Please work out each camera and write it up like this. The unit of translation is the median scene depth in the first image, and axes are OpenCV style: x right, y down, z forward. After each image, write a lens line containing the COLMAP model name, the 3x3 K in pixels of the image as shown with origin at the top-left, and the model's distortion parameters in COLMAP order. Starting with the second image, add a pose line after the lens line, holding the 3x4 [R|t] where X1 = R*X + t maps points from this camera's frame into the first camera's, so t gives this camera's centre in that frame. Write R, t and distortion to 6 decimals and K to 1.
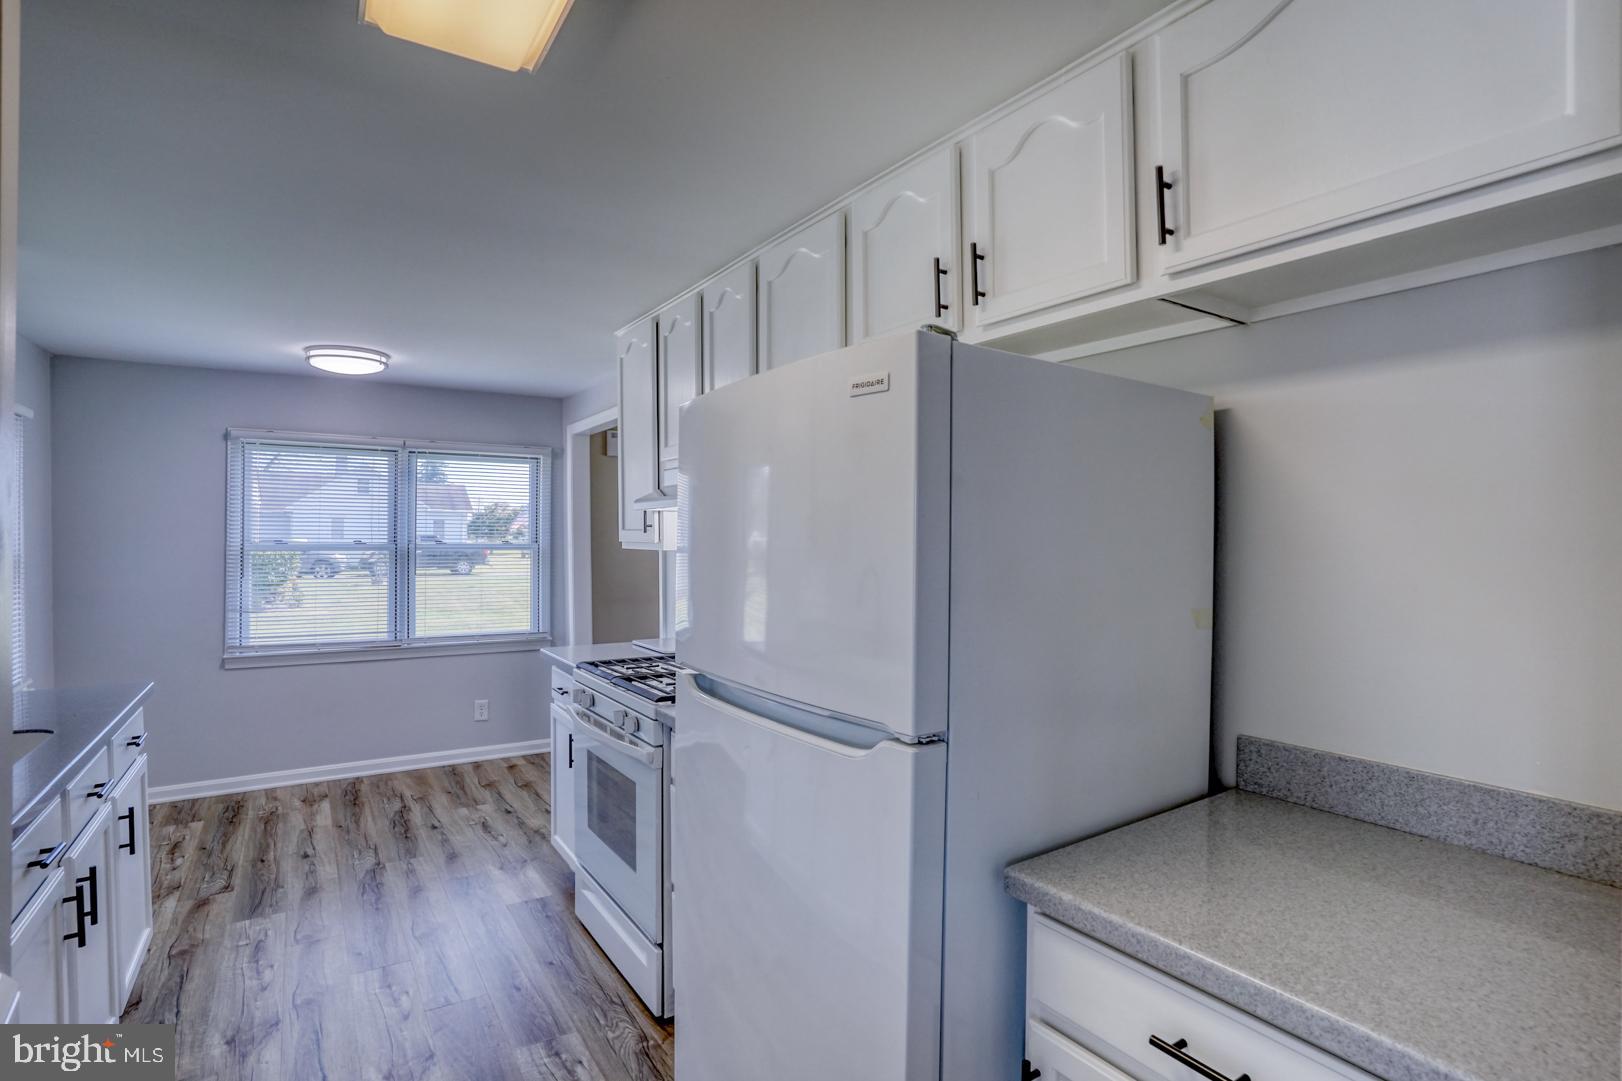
lens RADIAL K [[809.9, 0, 797.8], [0, 809.9, 539.5], [0, 0, 1]] dist [-0.080938, 0.037874]
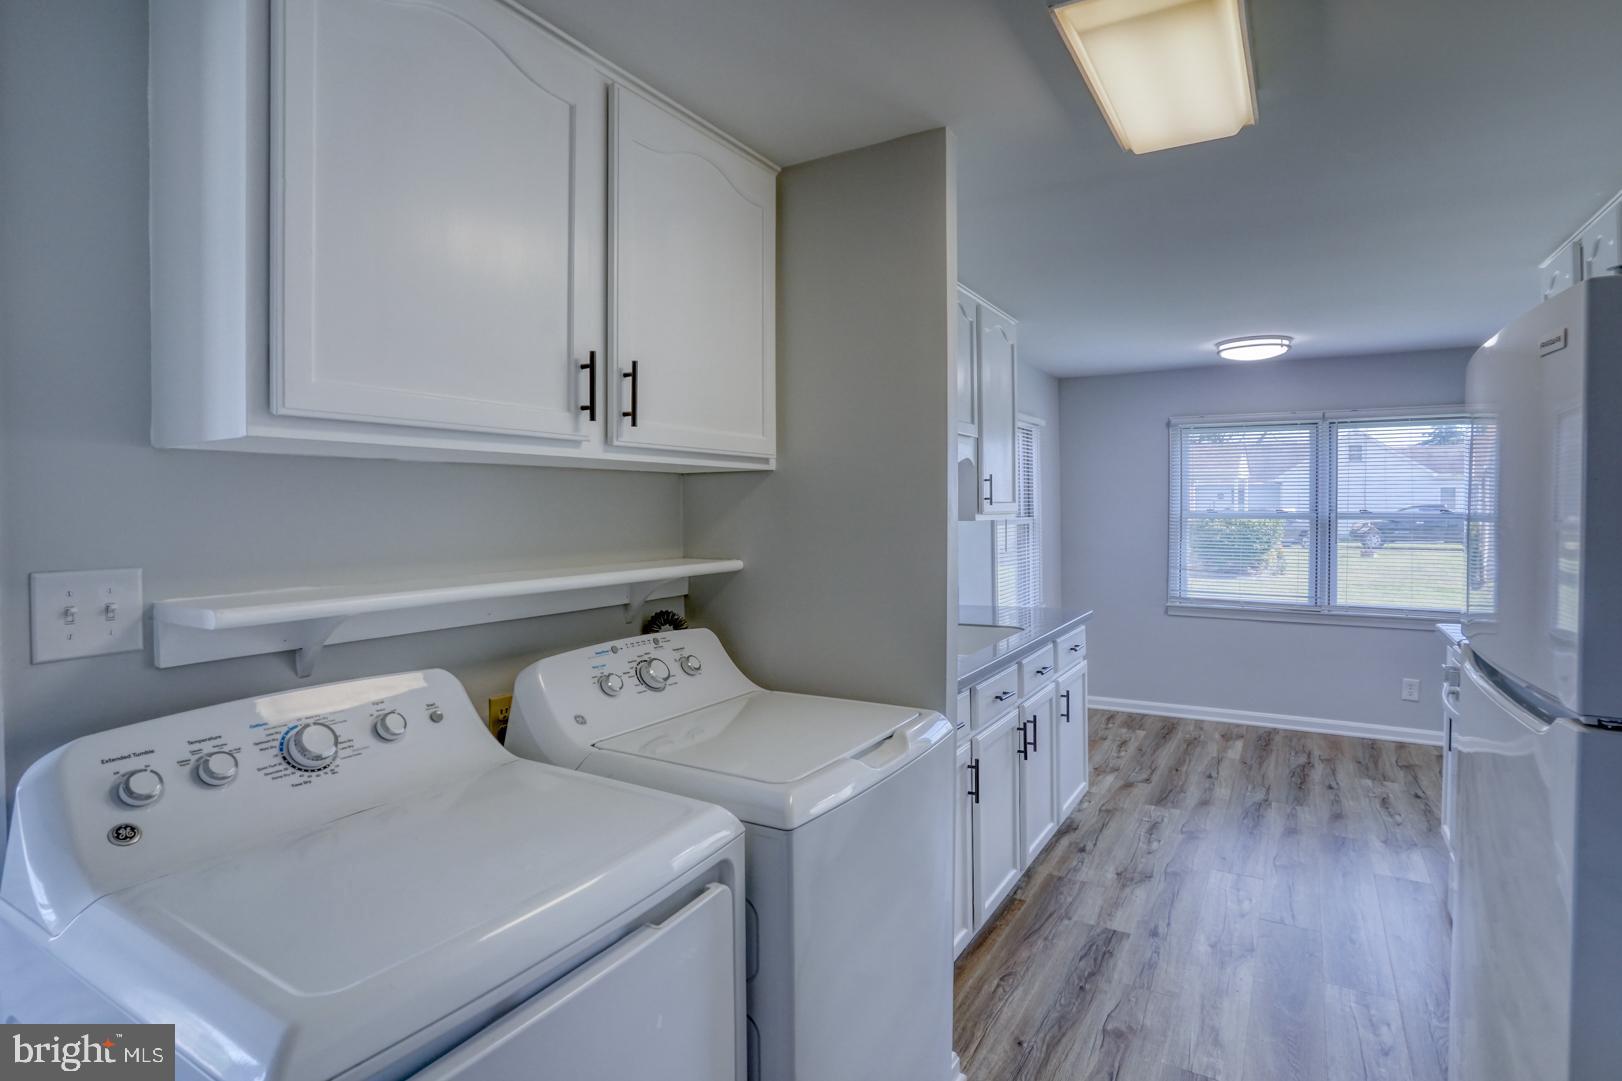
lens RADIAL K [[810.8, 0, 811.0], [0, 810.8, 540.5], [0, 0, 1]] dist [-0.073651, 0.036381]
pose [[0.440617, 0.032791, -0.897096, 0.165584], [0.002144, 0.999291, 0.037579, 0.001539], [0.897693, -0.018481, 0.440234, -0.060406]]
